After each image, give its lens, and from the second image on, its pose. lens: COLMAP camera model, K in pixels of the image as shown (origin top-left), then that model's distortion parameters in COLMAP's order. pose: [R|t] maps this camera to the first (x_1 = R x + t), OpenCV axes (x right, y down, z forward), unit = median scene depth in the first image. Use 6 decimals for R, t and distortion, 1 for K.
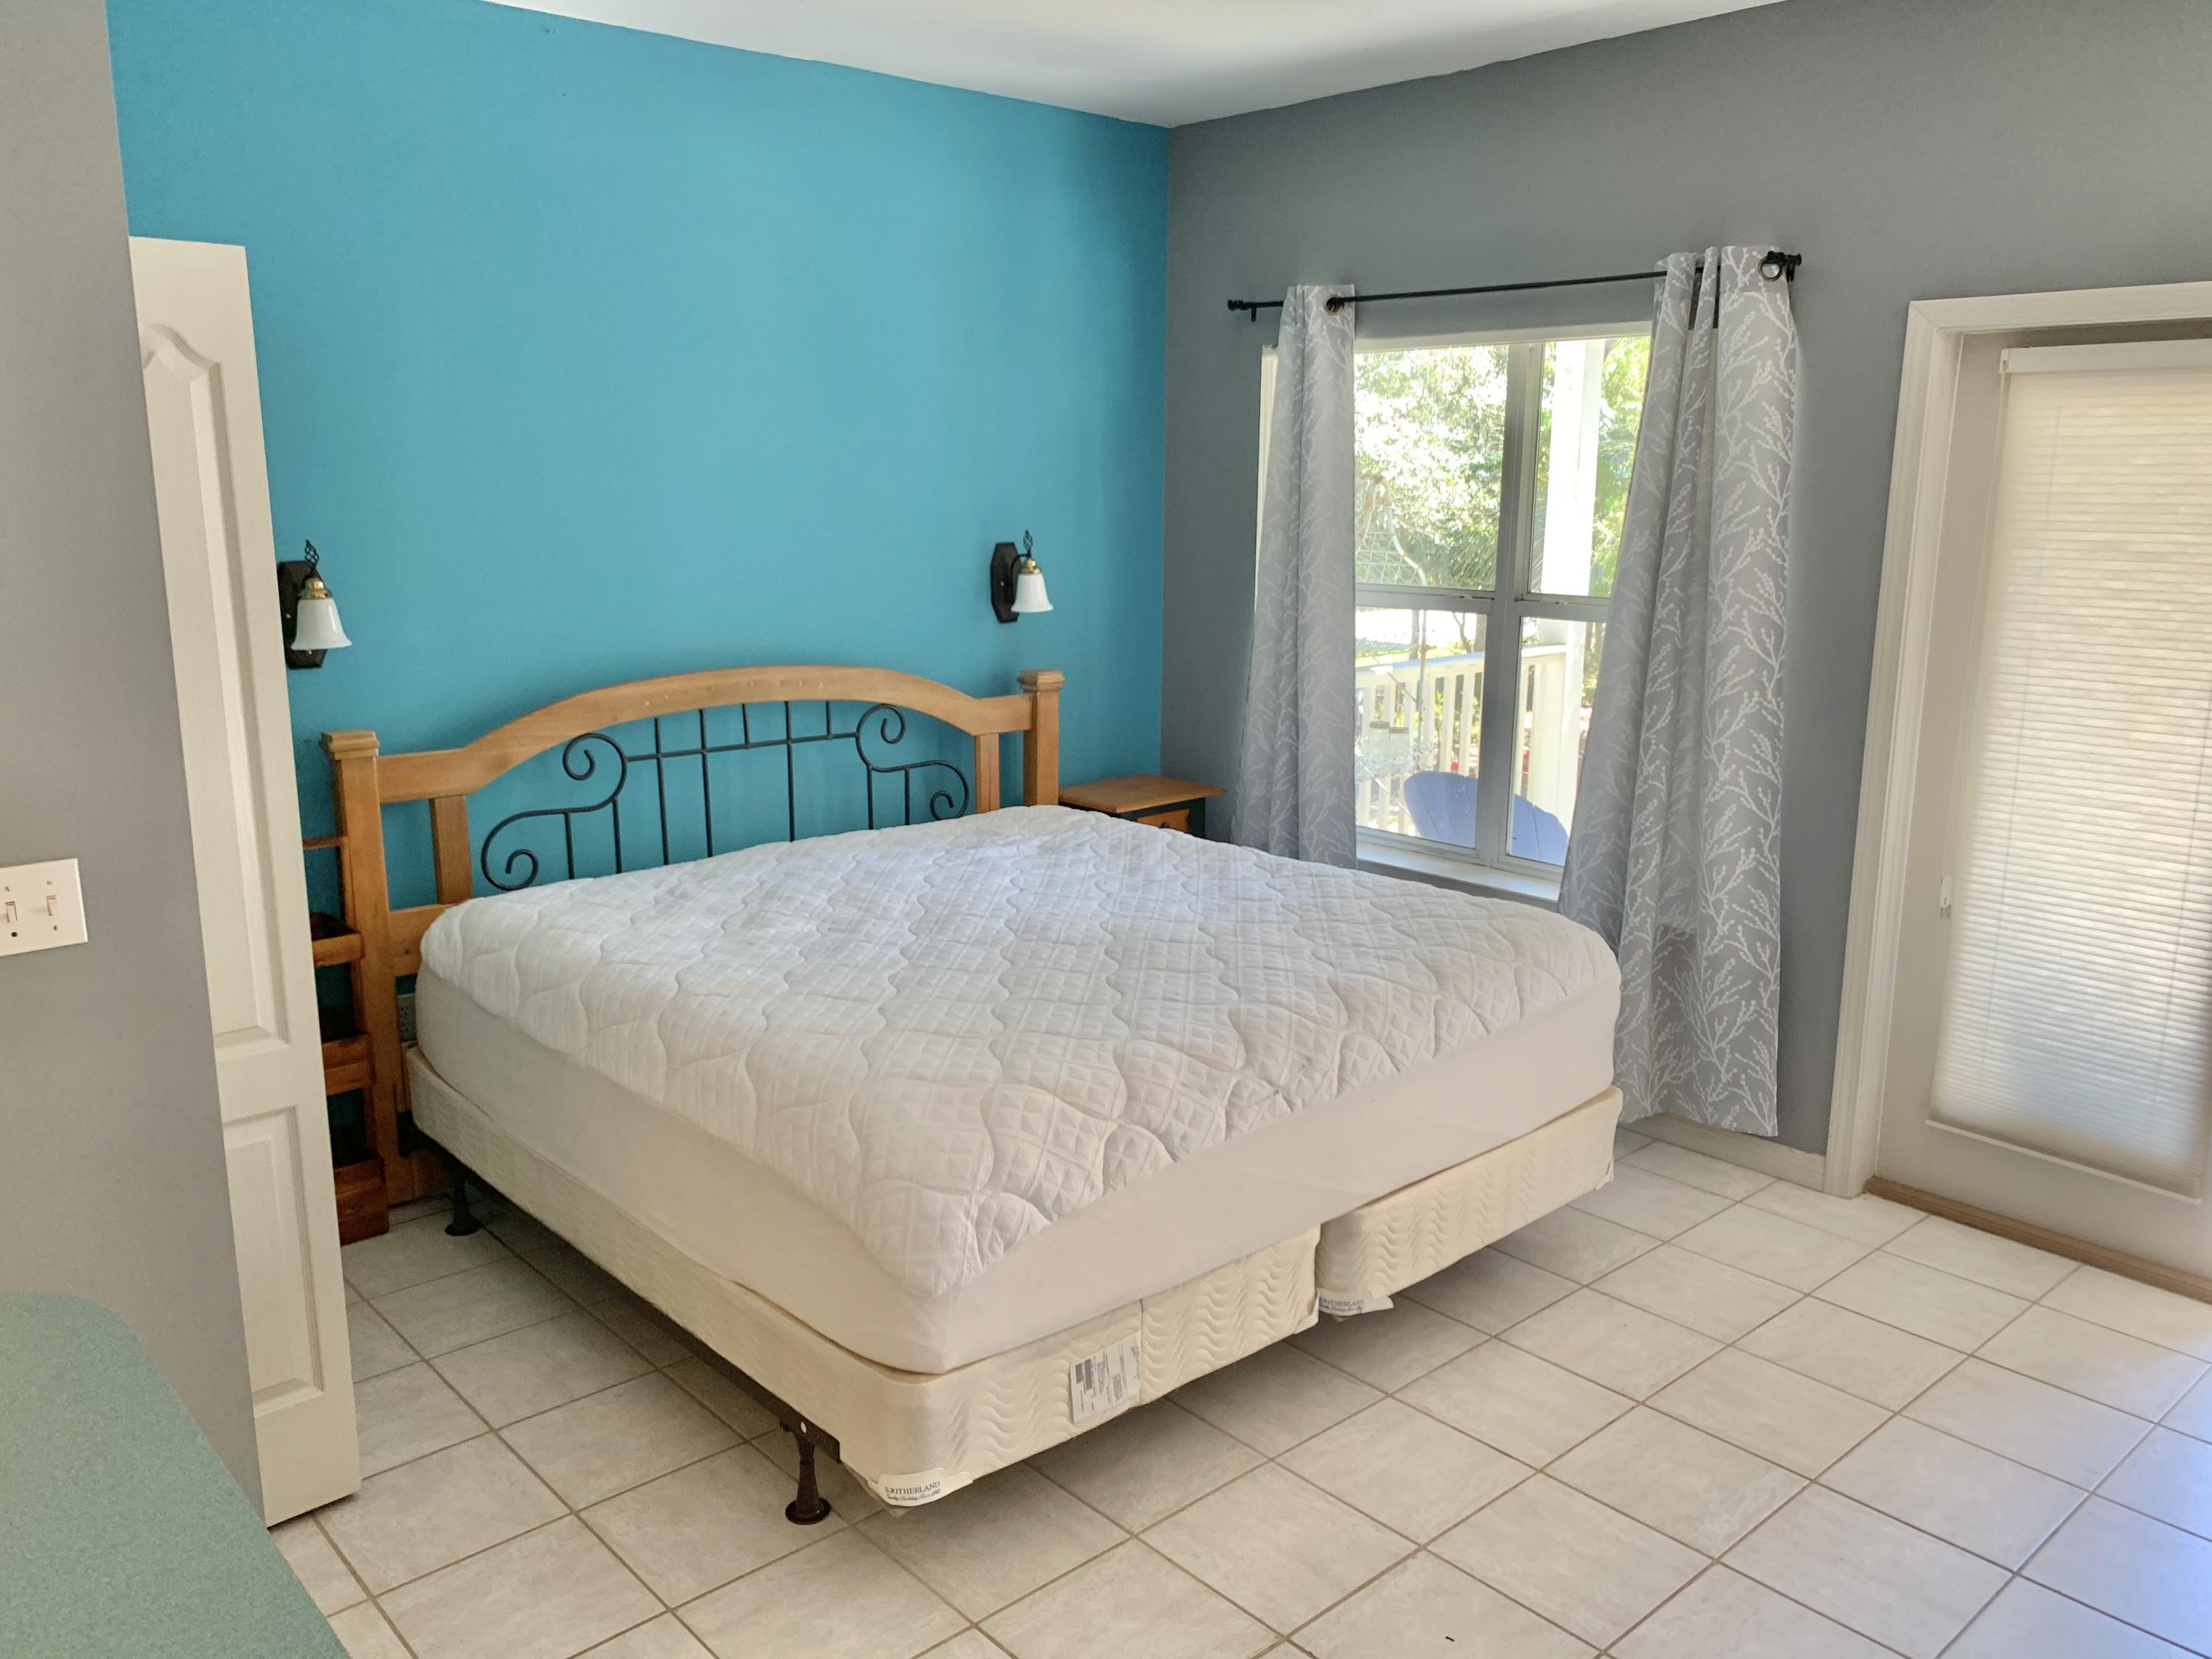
lens RADIAL K [[1674.2, 0, 1086.4], [0, 1674.2, 811.9], [0, 0, 1]] dist [0.014757, -0.022825]
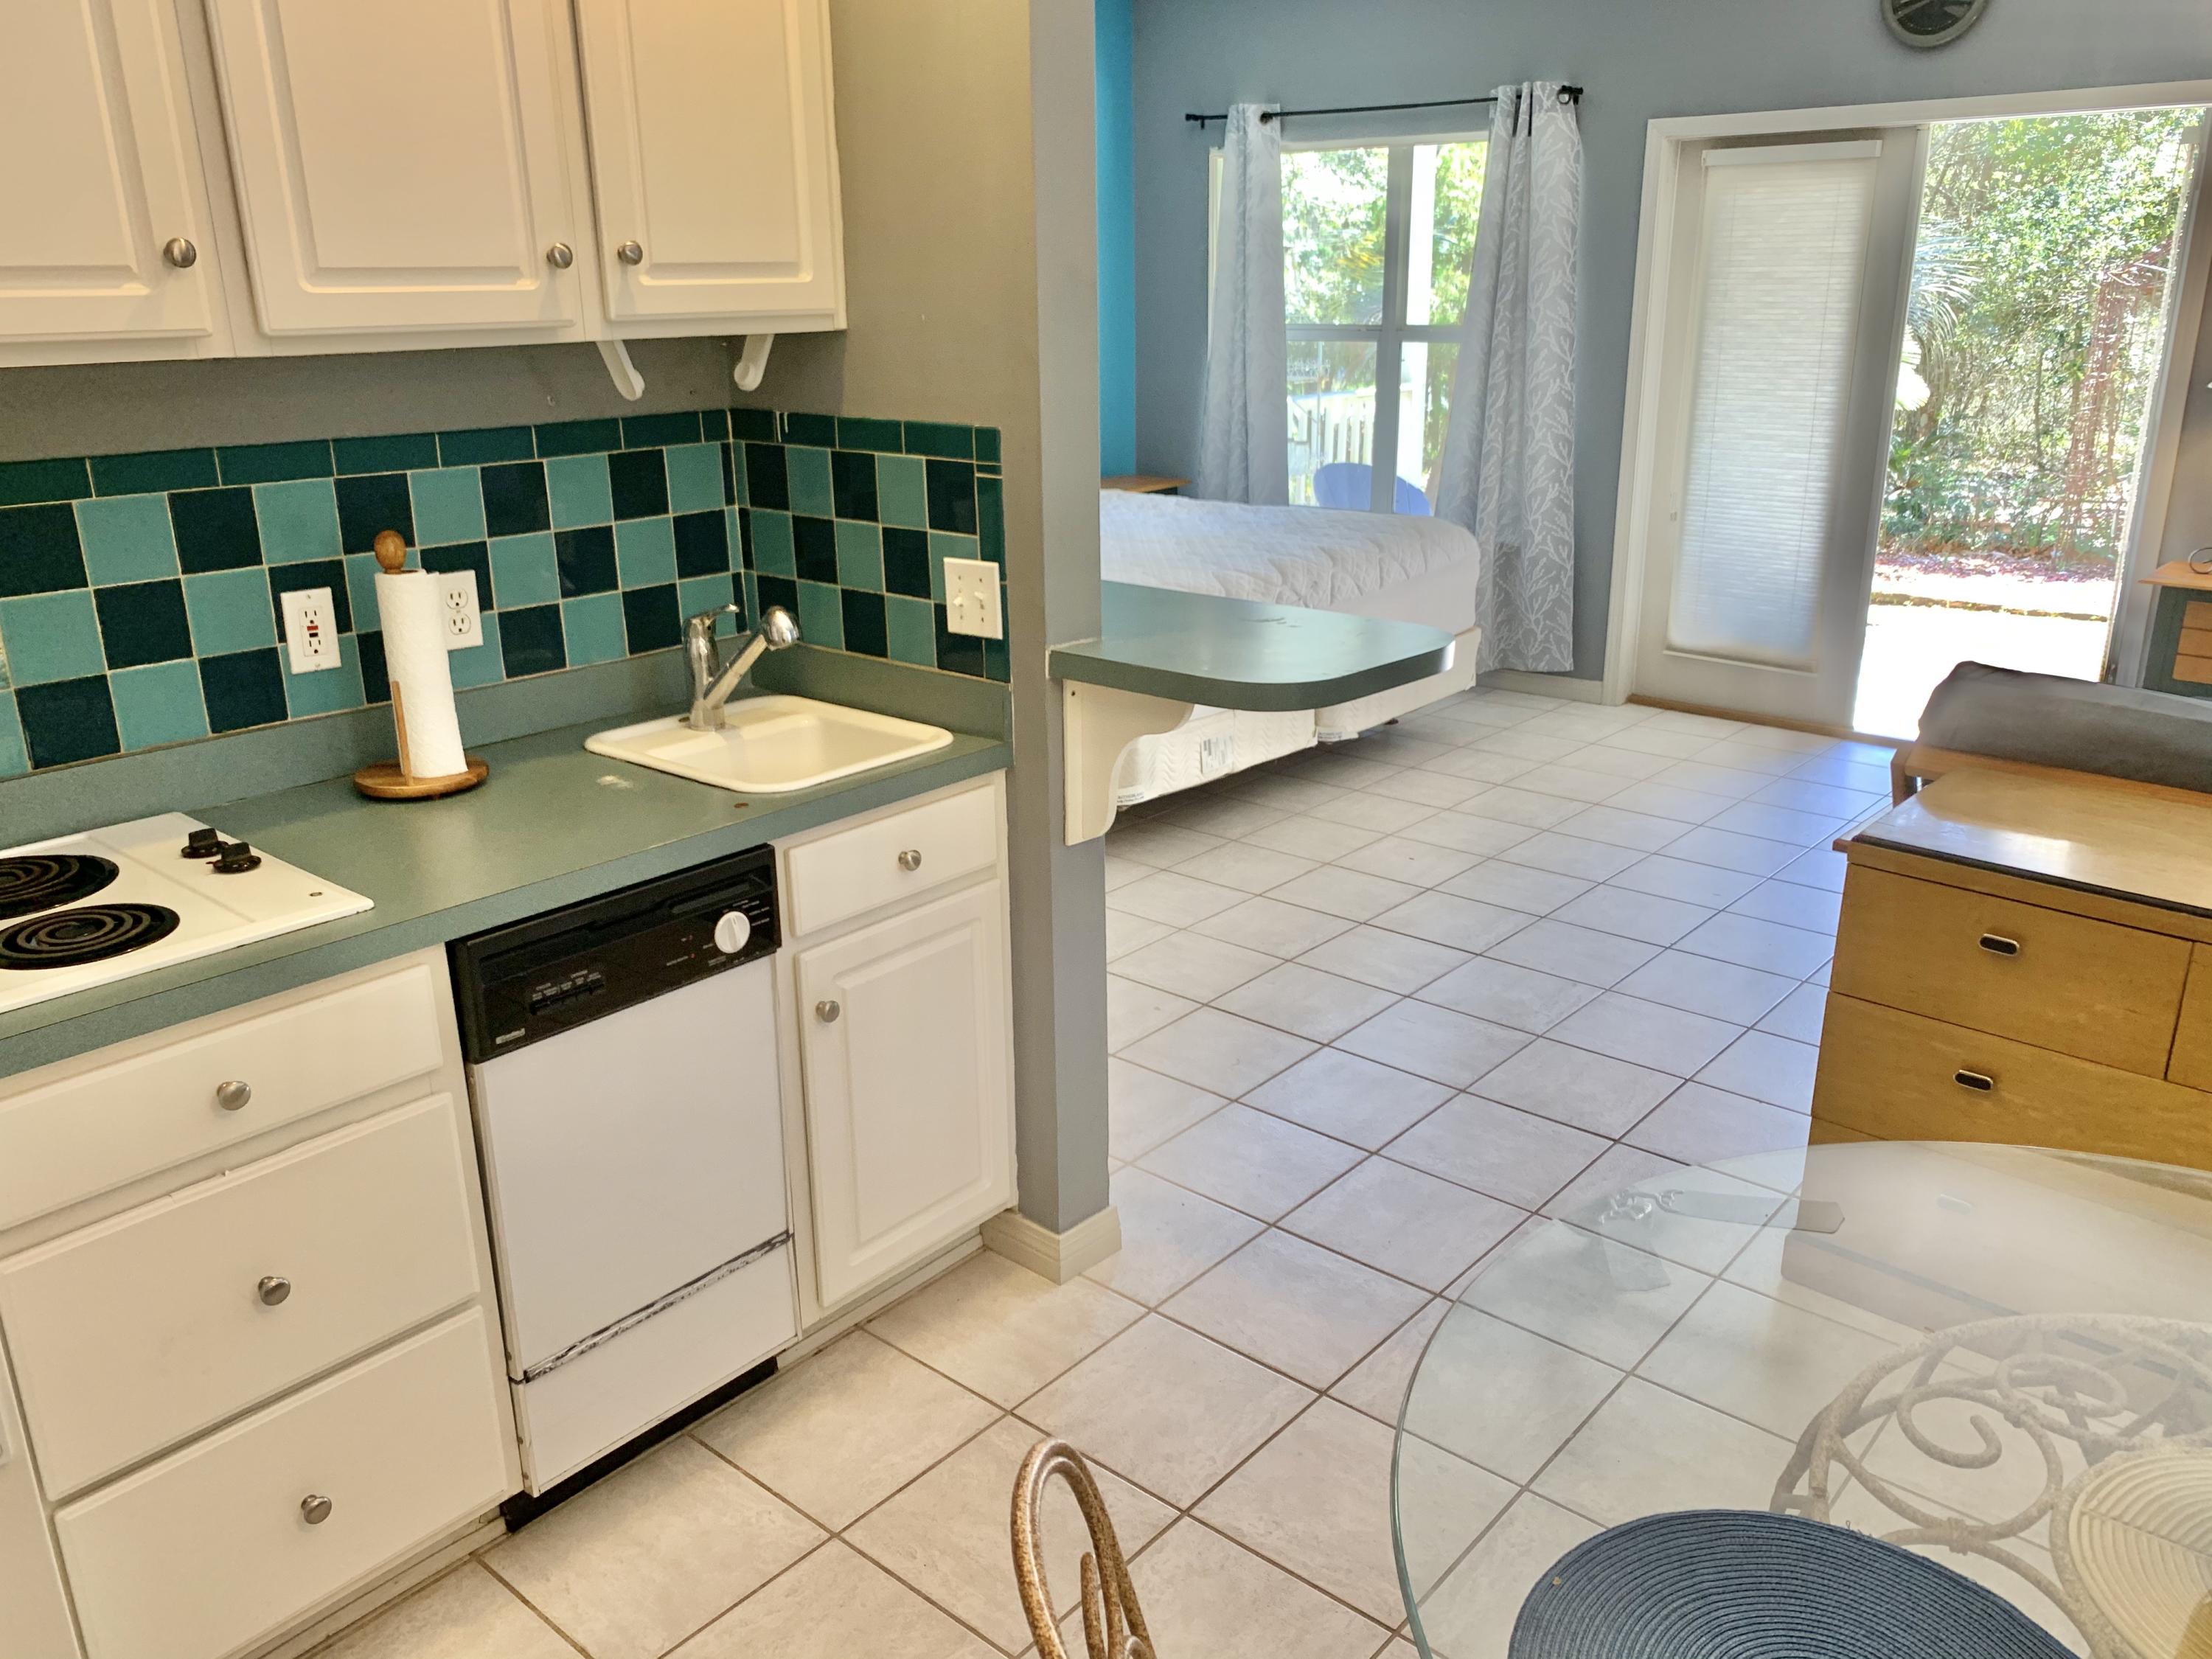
lens RADIAL K [[1674.2, 0, 1117.9], [0, 1674.2, 815.1], [0, 0, 1]] dist [0.014757, -0.022825]
pose [[0.990256, -0.055536, 0.127704, -0.224437], [0.040913, 0.992590, 0.114414, 0.134369], [-0.133112, -0.108074, 0.985191, -0.519021]]
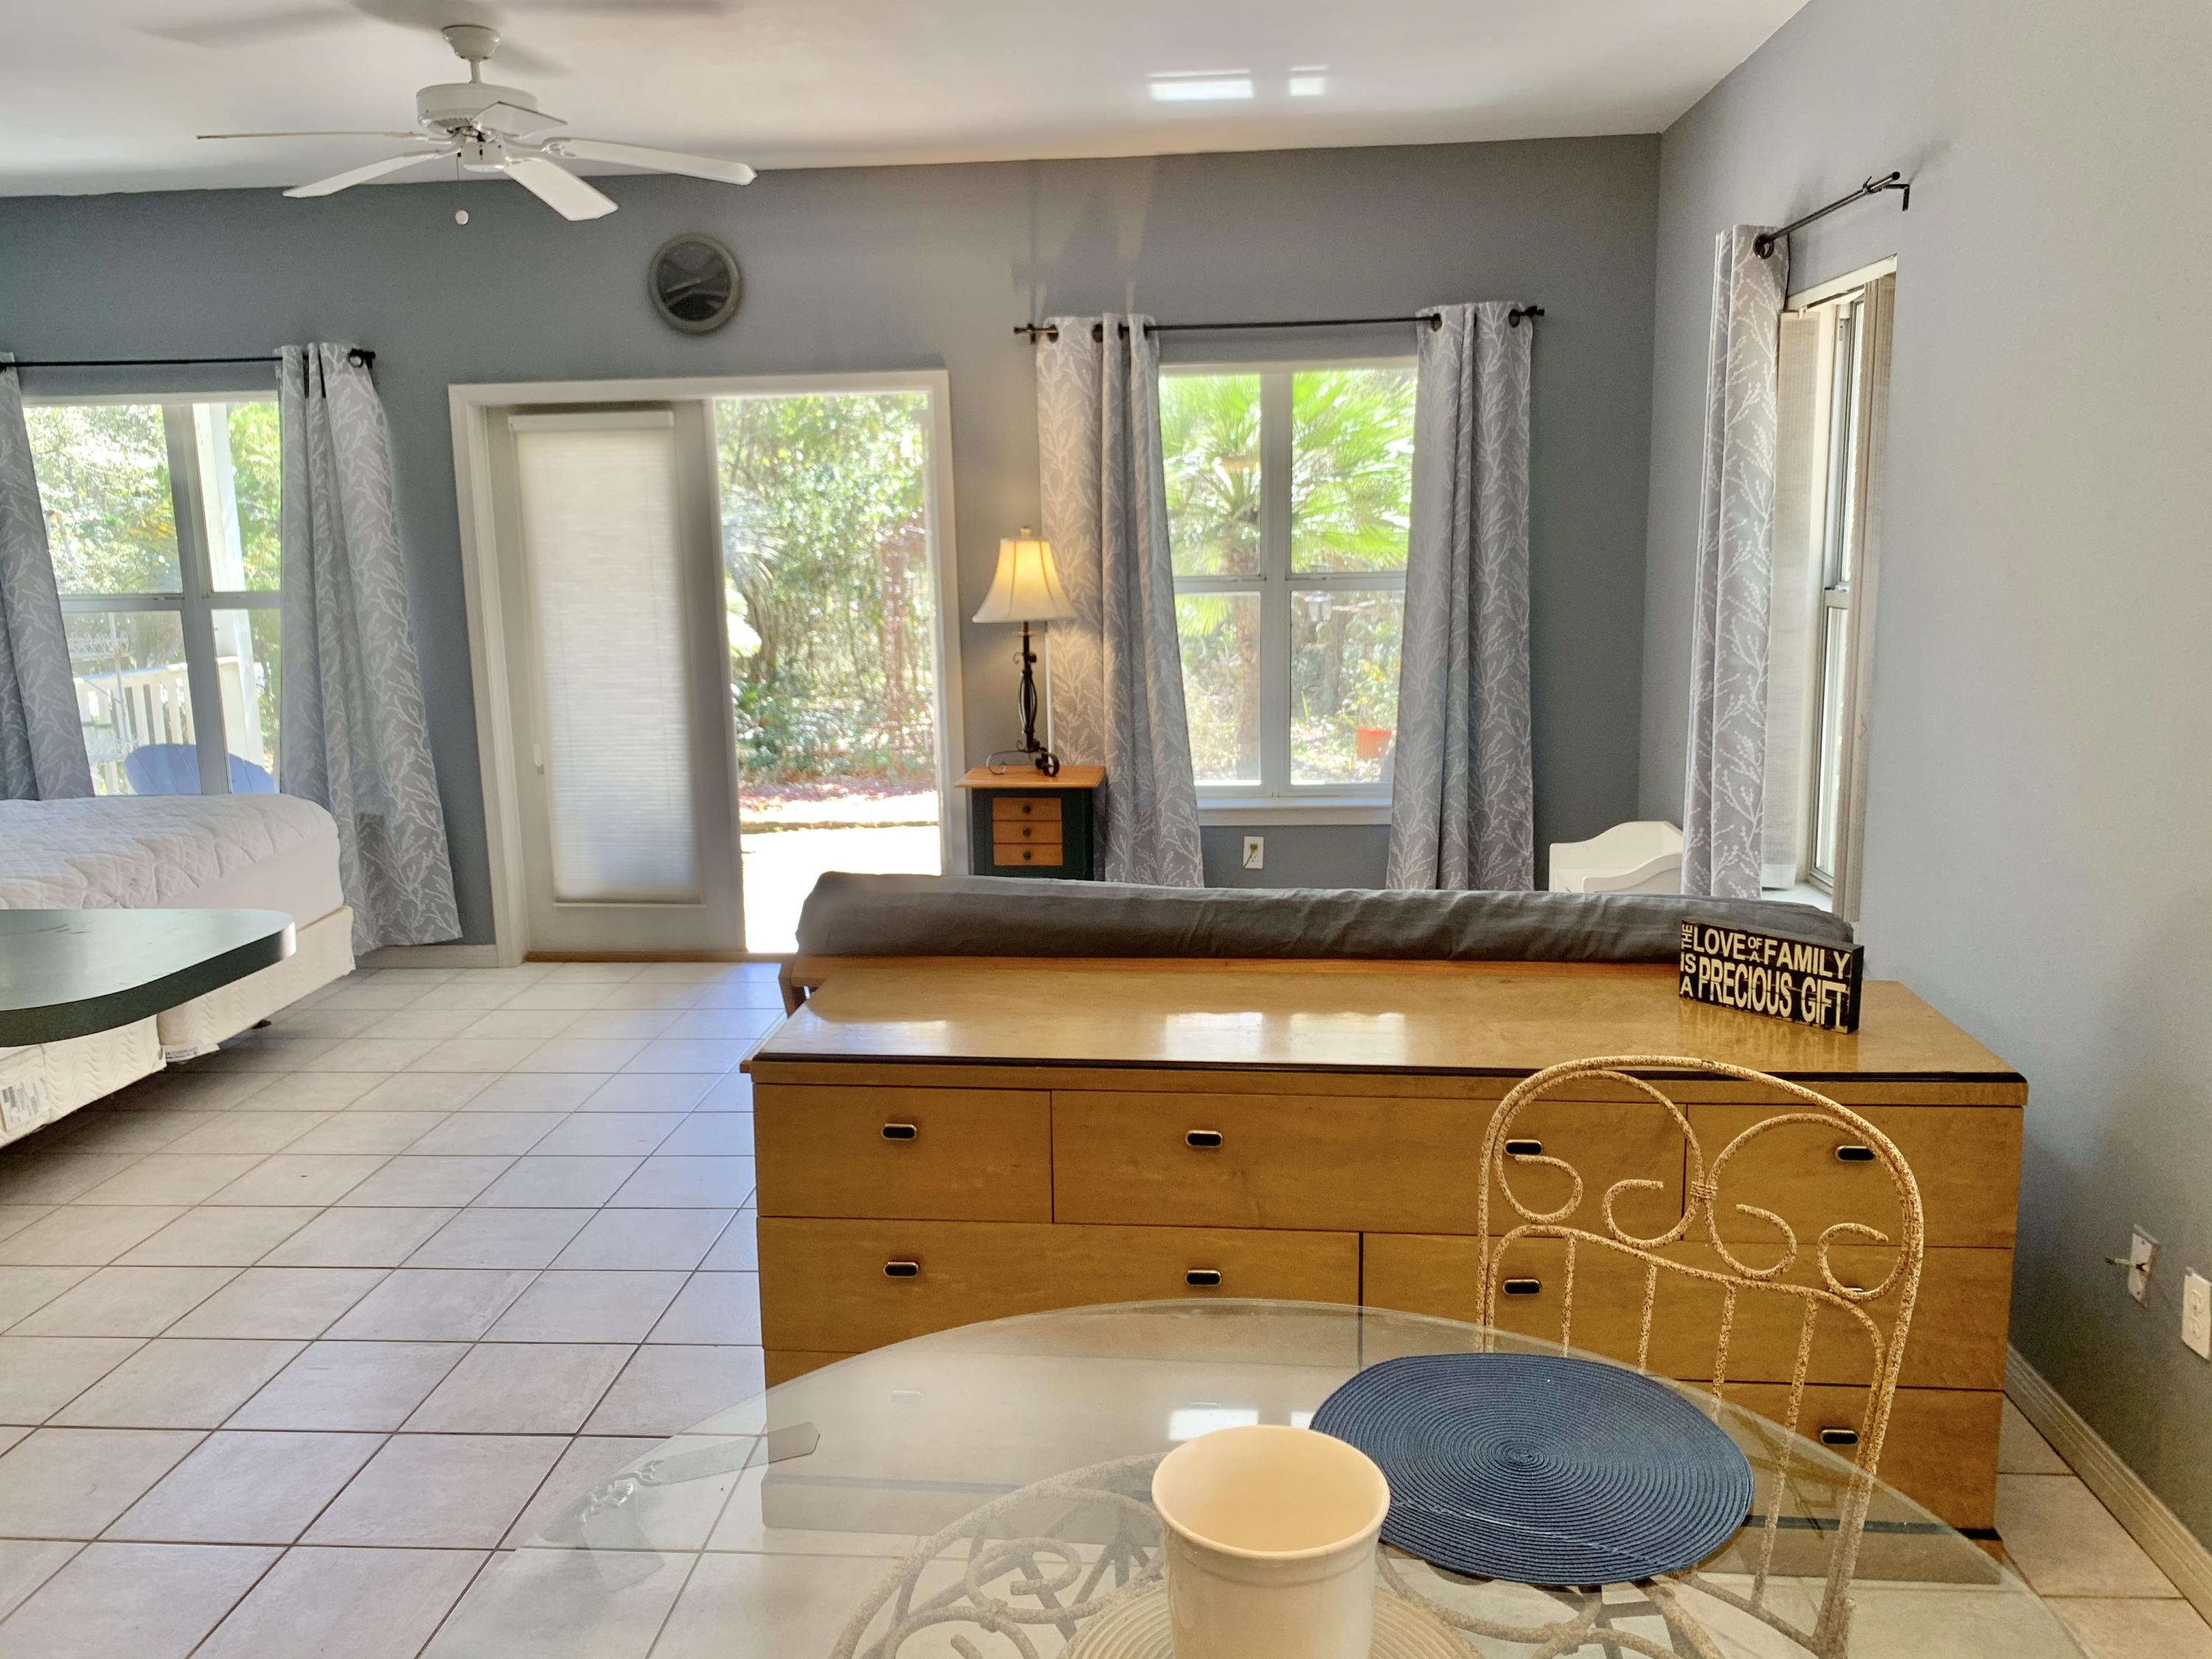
lens RADIAL K [[1674.2, 0, 1099.9], [0, 1674.2, 808.9], [0, 0, 1]] dist [0.014757, -0.022825]
pose [[0.713300, -0.136622, 0.687414, -0.198299], [0.163966, 0.986127, 0.025850, 0.138995], [-0.681409, 0.094274, 0.725806, -0.491650]]
